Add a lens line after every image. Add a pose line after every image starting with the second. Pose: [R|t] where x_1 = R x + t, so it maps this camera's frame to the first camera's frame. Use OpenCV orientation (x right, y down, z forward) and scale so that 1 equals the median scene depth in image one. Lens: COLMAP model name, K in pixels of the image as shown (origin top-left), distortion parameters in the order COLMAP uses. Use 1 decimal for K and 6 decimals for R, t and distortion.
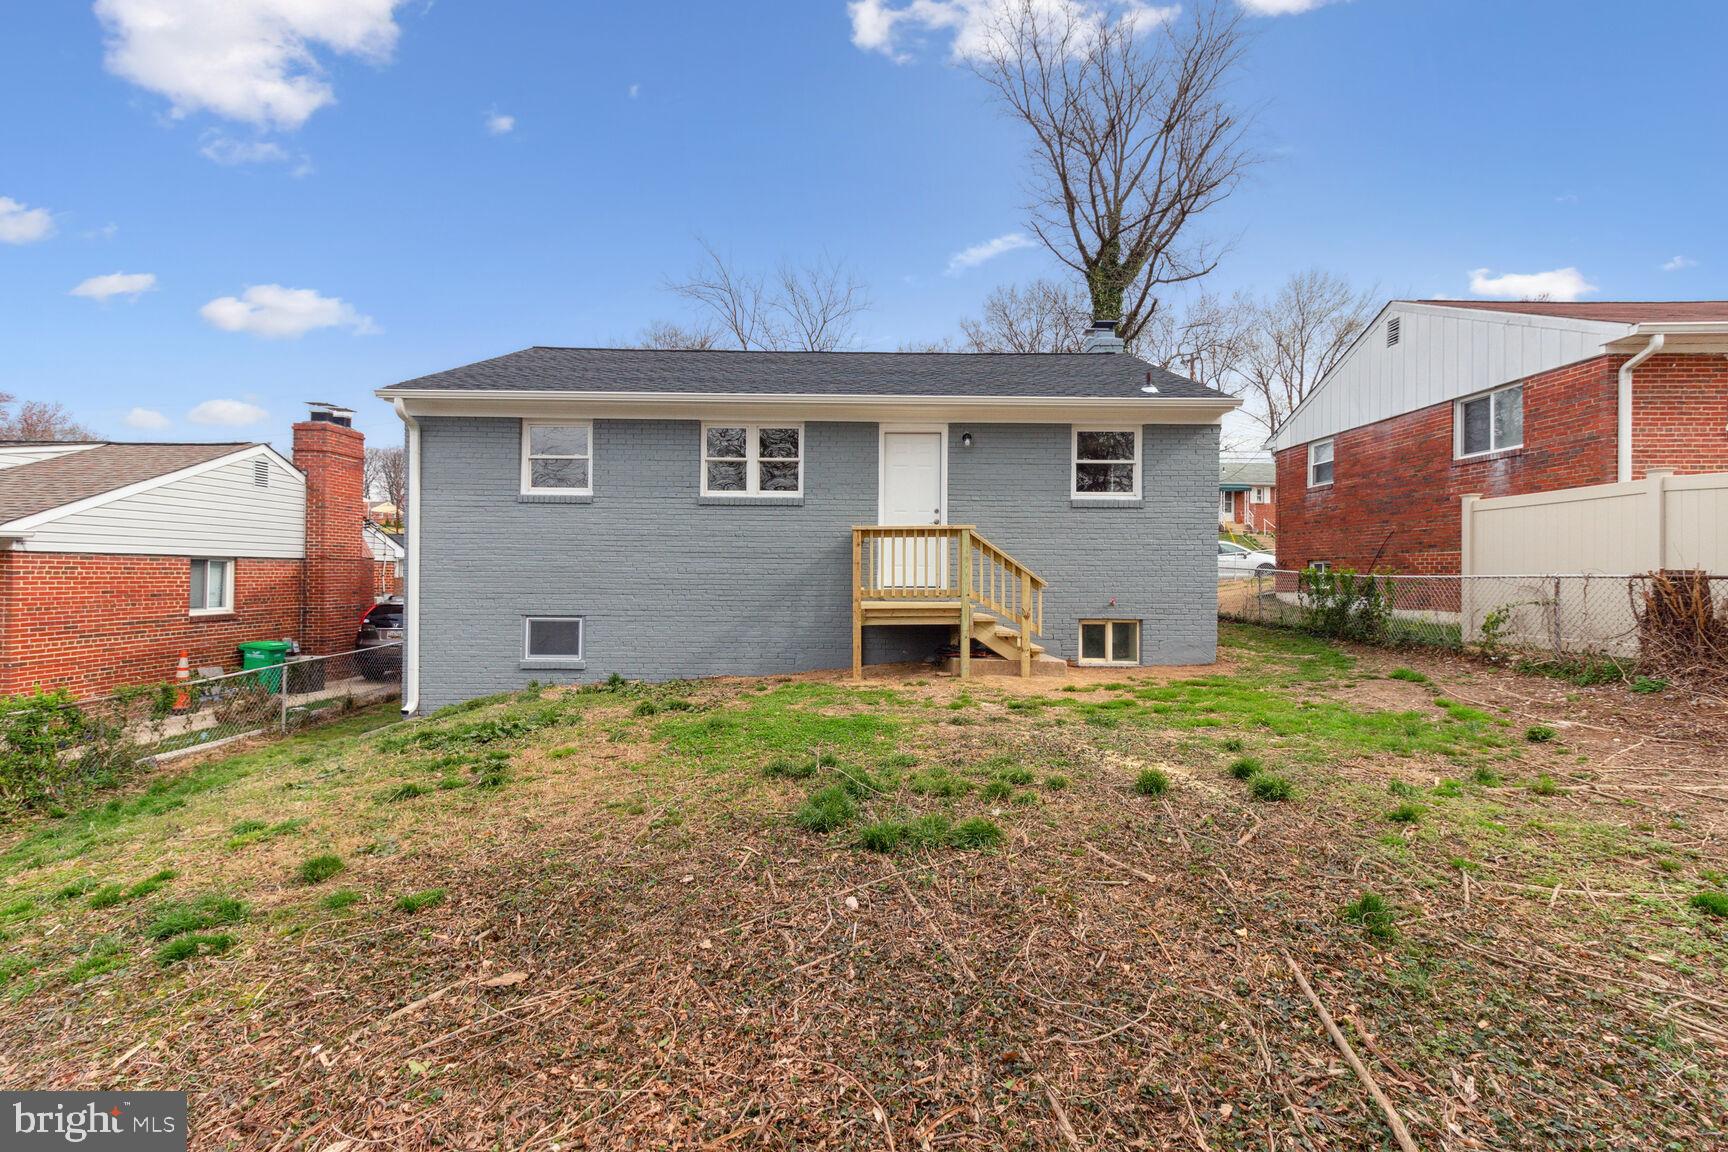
lens RADIAL K [[797.1, 0, 870.1], [0, 797.1, 575.9], [0, 0, 1]] dist [0.016651, 0.001652]
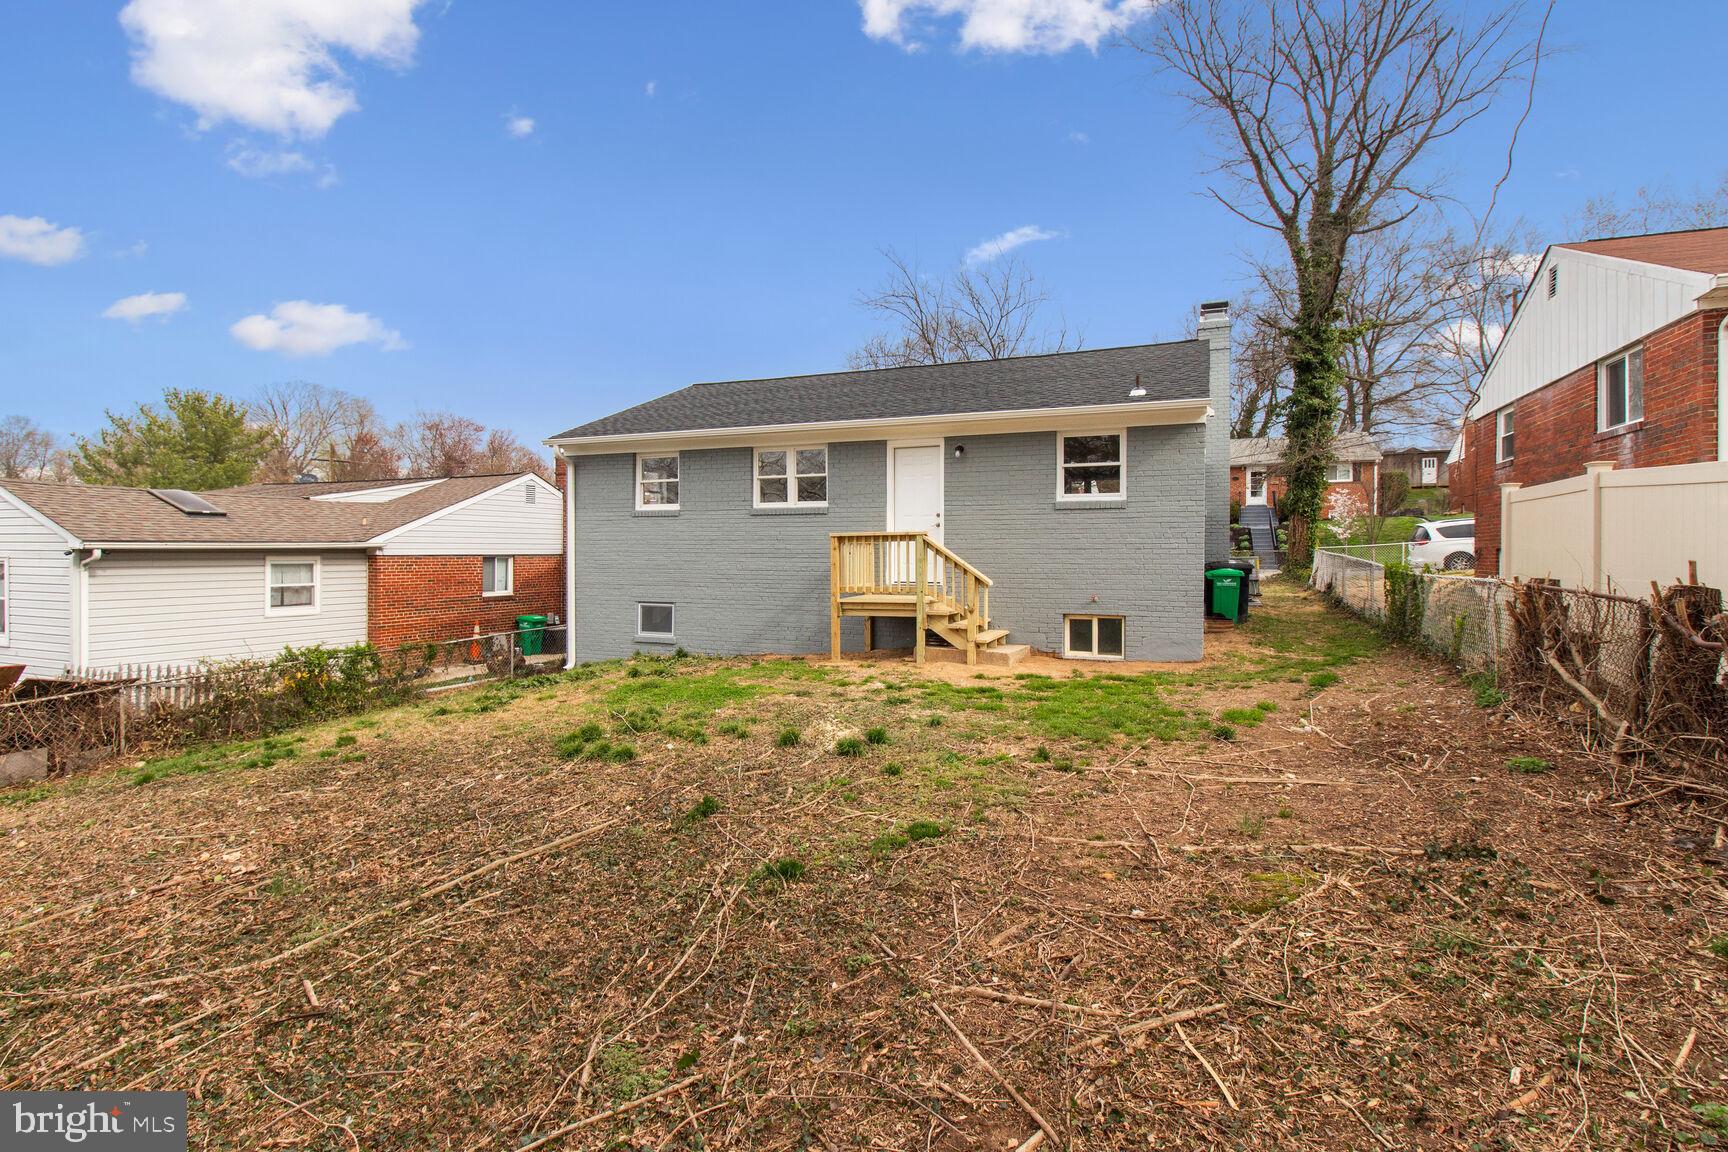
lens RADIAL K [[797.1, 0, 857.9], [0, 797.1, 569.8], [0, 0, 1]] dist [0.016651, 0.001652]
pose [[0.926657, 0.002003, -0.375903, 0.405047], [0.004313, 0.999863, 0.015958, -0.023194], [0.375884, -0.016409, 0.926522, -0.091354]]
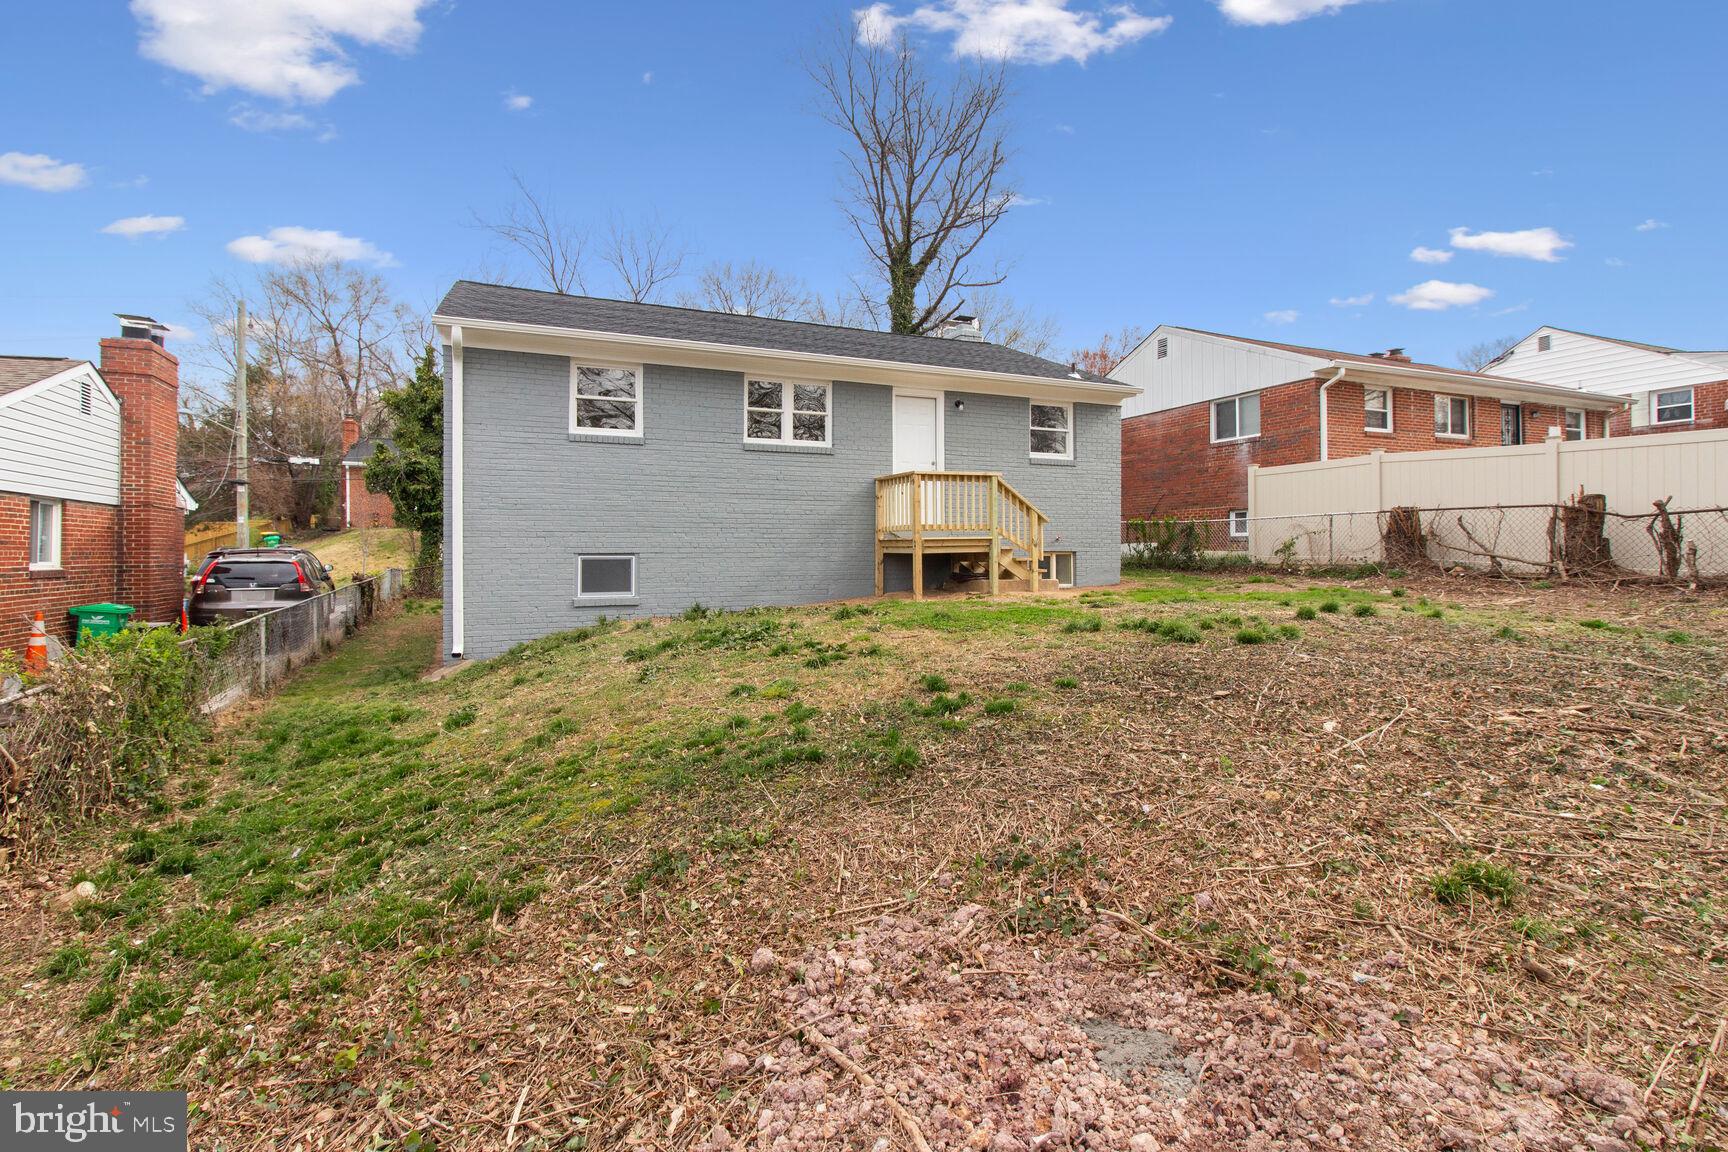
lens RADIAL K [[797.1, 0, 855.7], [0, 797.1, 568.8], [0, 0, 1]] dist [0.016651, 0.001652]
pose [[0.920580, -0.018473, 0.390116, -0.499807], [0.012595, 0.999765, 0.017619, 0.055028], [-0.390350, -0.011307, 0.920597, -0.066688]]
